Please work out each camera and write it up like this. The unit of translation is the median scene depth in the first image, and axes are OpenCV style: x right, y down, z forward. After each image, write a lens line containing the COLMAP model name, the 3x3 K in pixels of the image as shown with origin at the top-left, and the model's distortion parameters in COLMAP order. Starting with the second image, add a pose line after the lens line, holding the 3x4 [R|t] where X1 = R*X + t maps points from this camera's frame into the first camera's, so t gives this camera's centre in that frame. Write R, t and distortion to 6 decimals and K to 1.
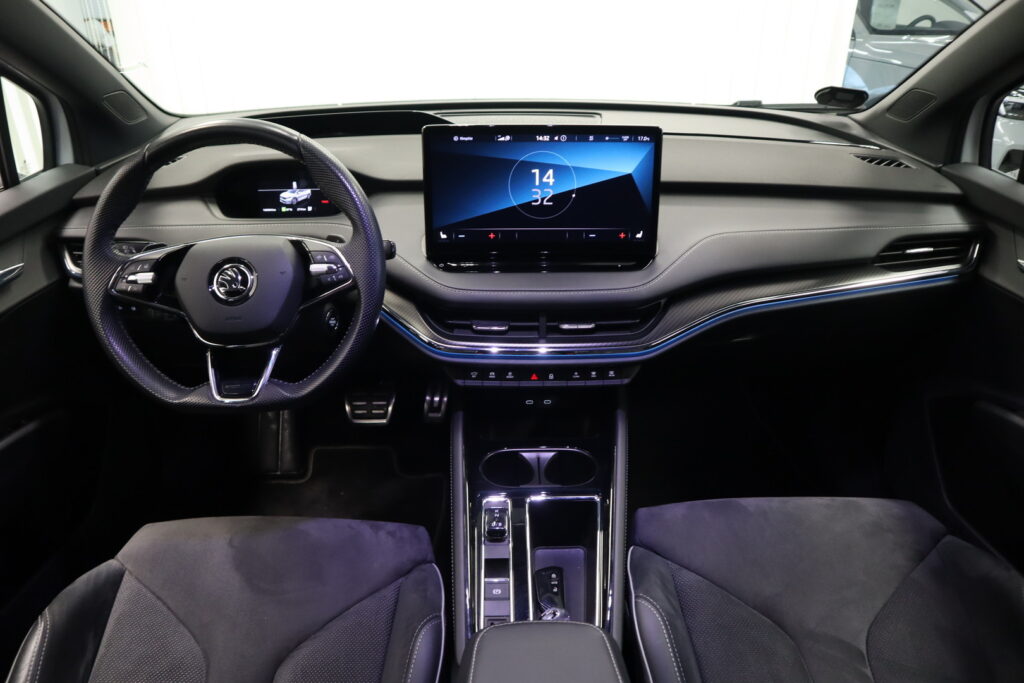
lens RADIAL K [[707.9, 0, 512.0], [0, 707.9, 341.5], [0, 0, 1]] dist [-0.130806, 0.080521]
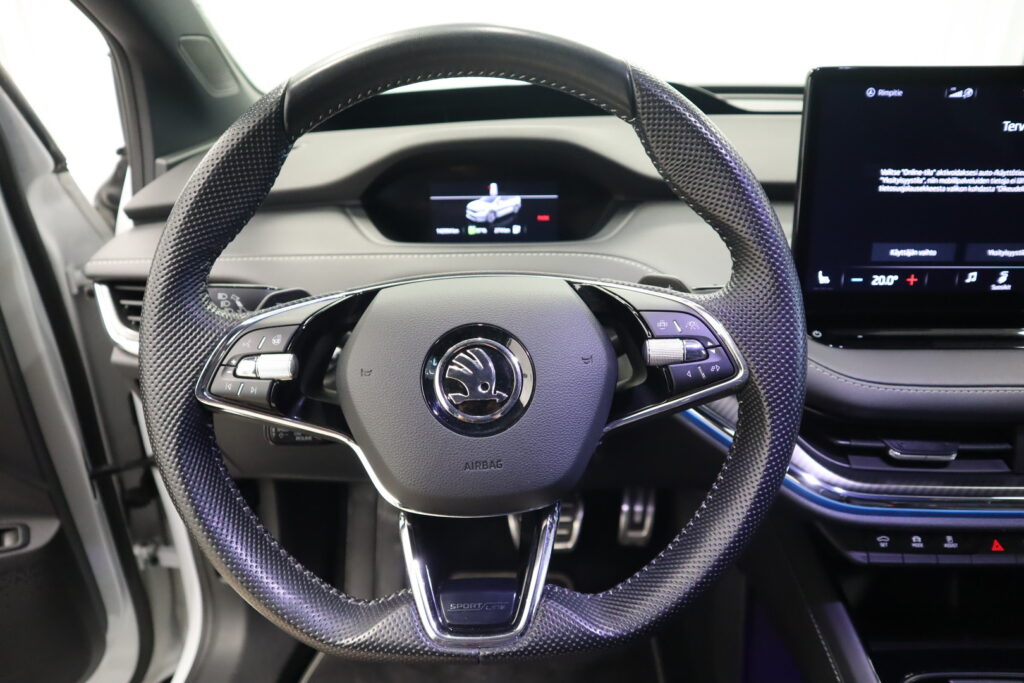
lens RADIAL K [[707.7, 0, 512.0], [0, 707.7, 341.5], [0, 0, 1]] dist [-0.124548, 0.073340]
pose [[0.998532, 0.003855, -0.054024, -0.317552], [-0.006593, 0.998697, -0.050597, -0.078045], [0.053759, 0.050879, 0.997257, 0.491355]]
